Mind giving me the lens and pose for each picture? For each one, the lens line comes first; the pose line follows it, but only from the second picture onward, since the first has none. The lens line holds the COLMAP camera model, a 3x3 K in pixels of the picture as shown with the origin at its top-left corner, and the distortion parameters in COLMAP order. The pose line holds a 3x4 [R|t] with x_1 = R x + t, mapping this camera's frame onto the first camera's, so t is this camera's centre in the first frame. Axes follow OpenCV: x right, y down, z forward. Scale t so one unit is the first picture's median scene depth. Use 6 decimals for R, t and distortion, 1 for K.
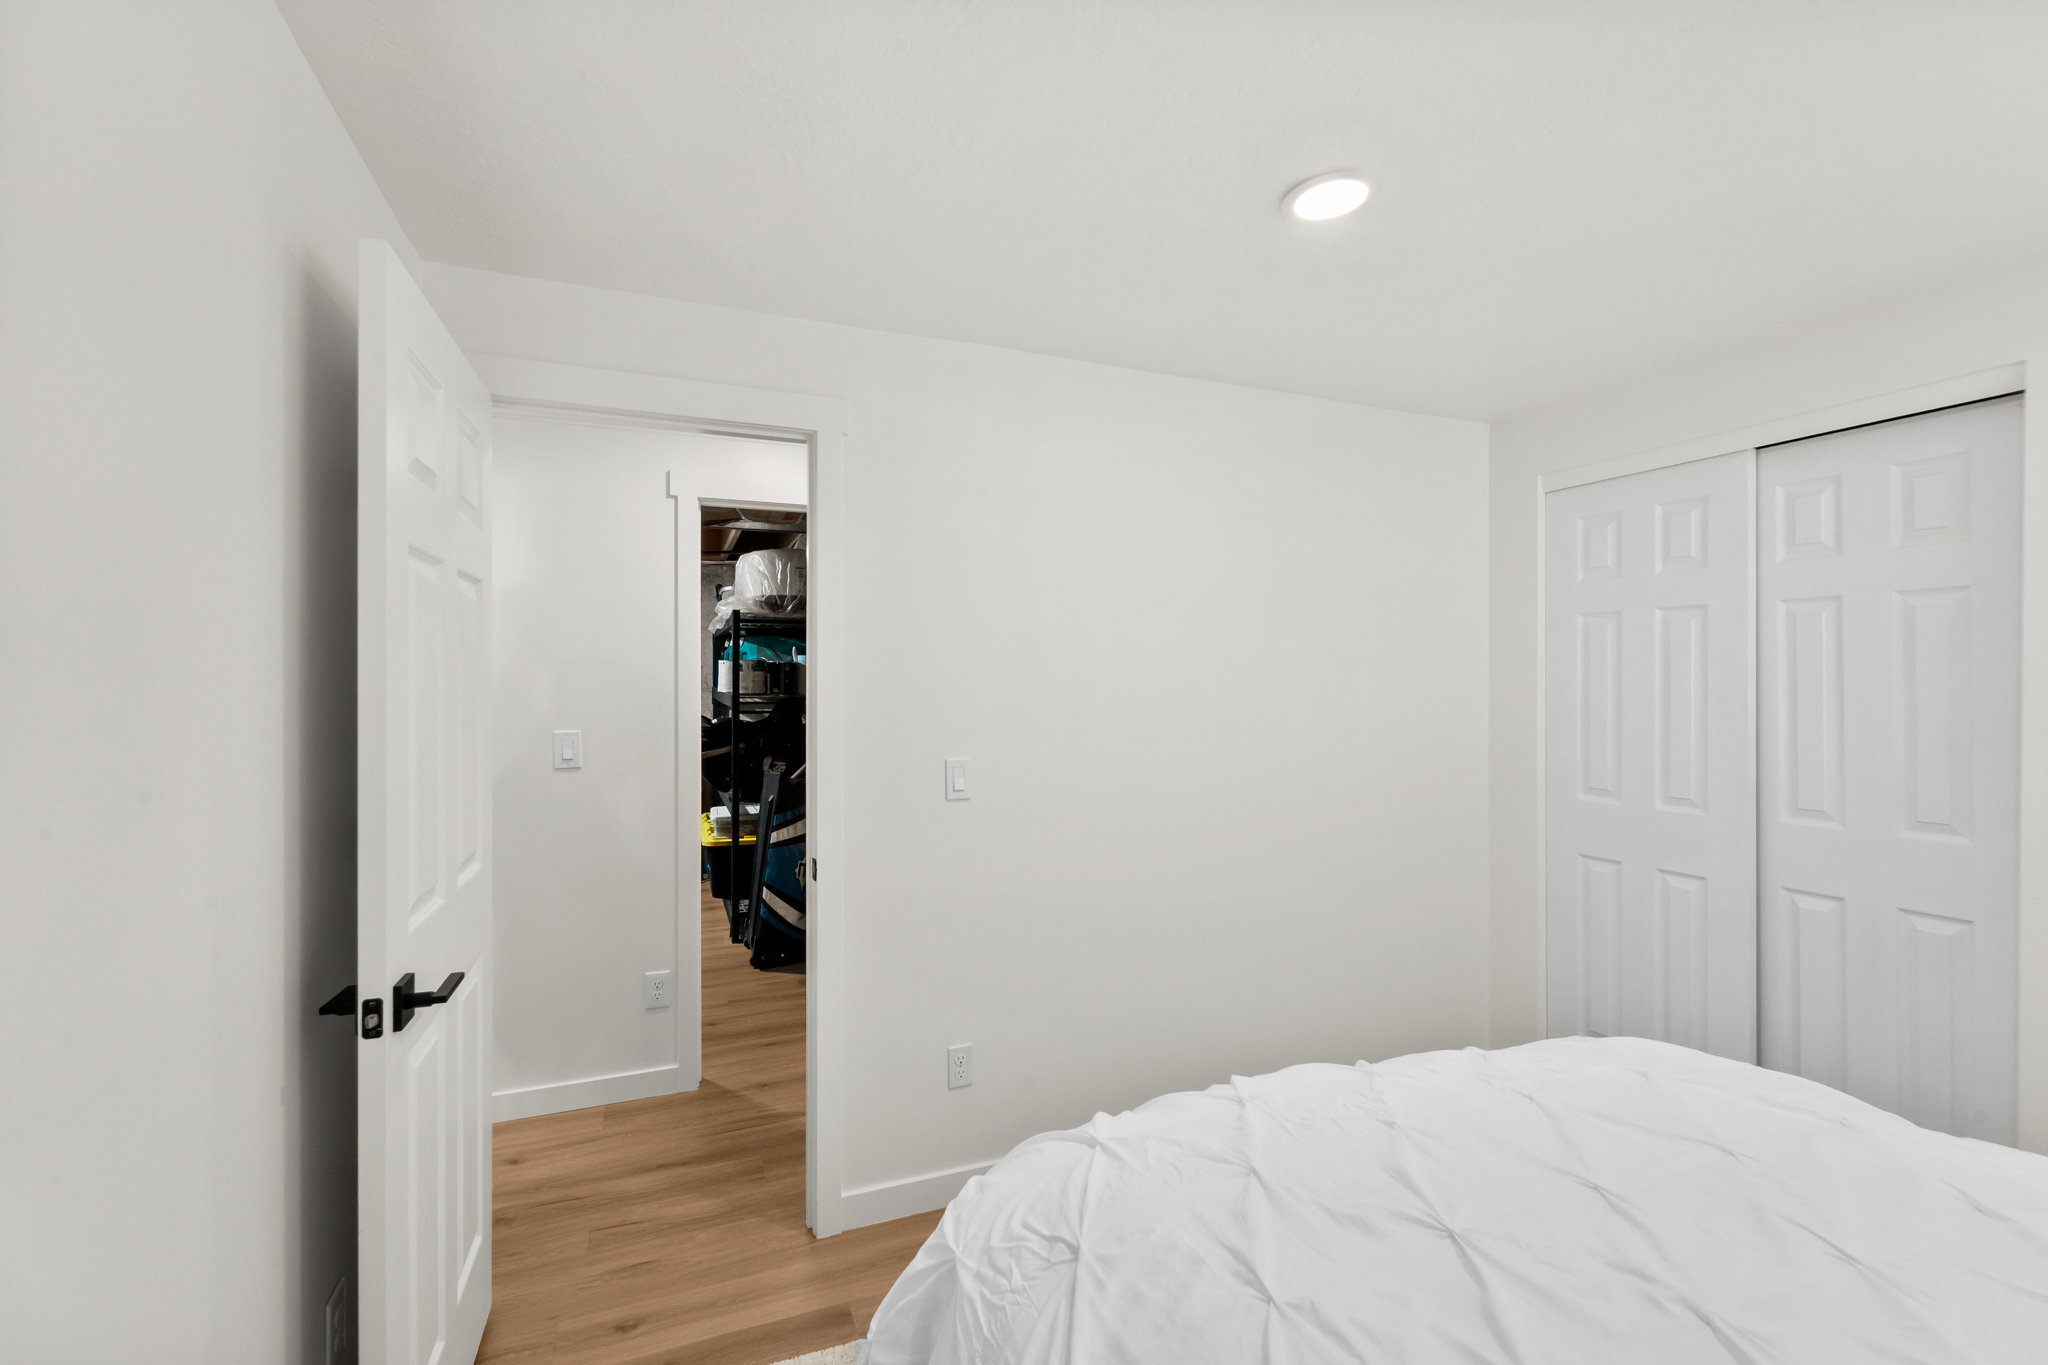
lens RADIAL K [[830.1, 0, 1020.3], [0, 830.1, 680.3], [0, 0, 1]] dist [0.002914, -0.000114]
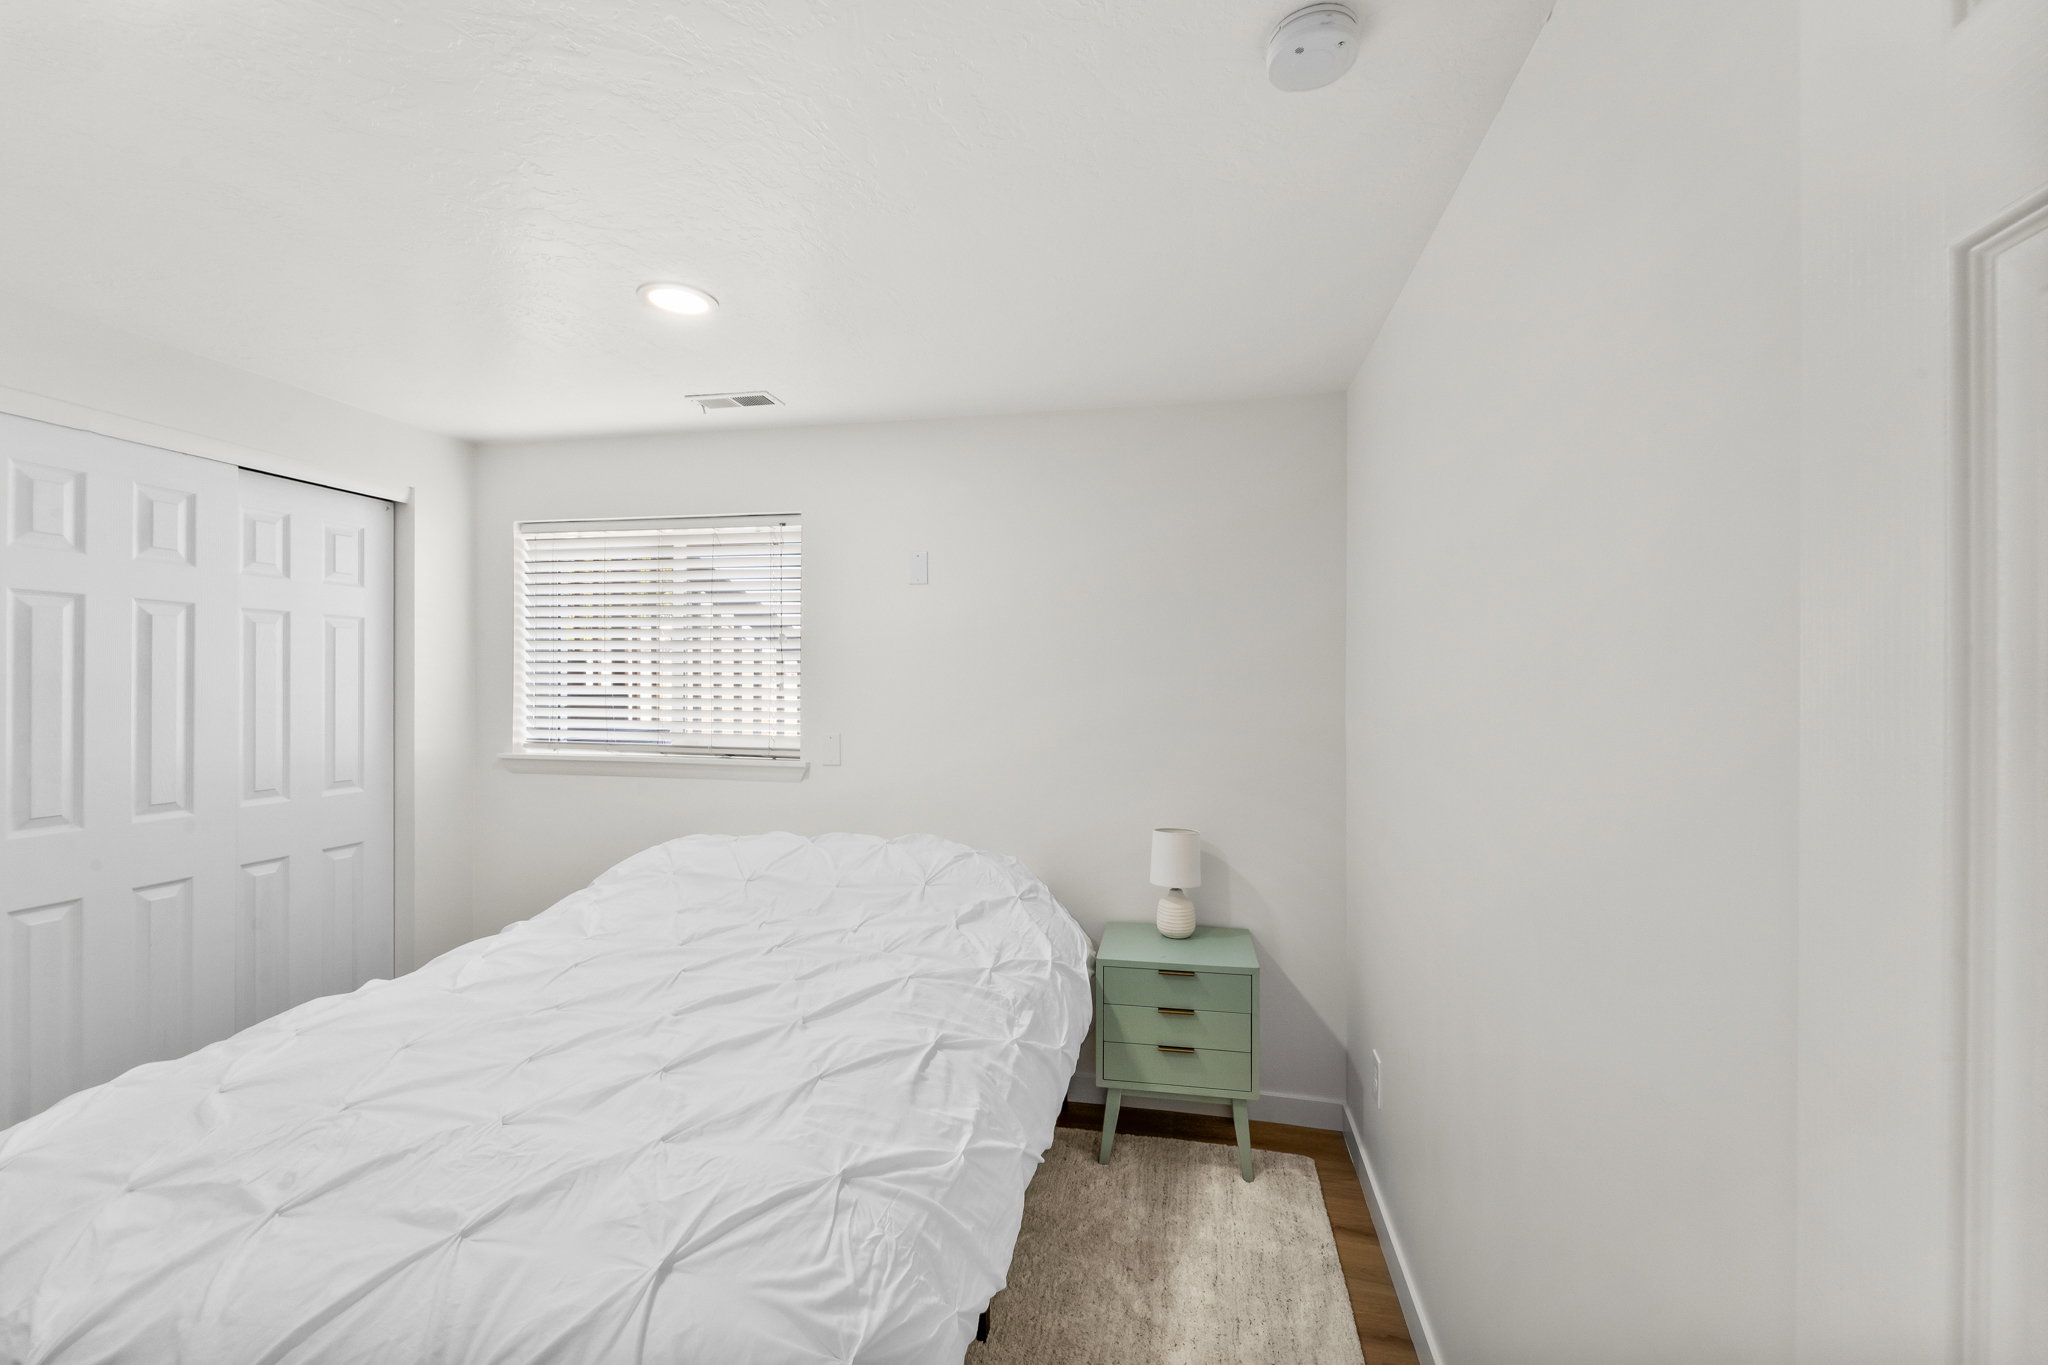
lens RADIAL K [[830.1, 0, 1020.3], [0, 830.1, 680.3], [0, 0, 1]] dist [0.002914, -0.000114]
pose [[-0.813376, 0.007743, 0.581687, -0.652407], [-0.000728, 0.999897, -0.014328, 0.020406], [-0.581738, -0.012078, -0.813286, 1.473495]]
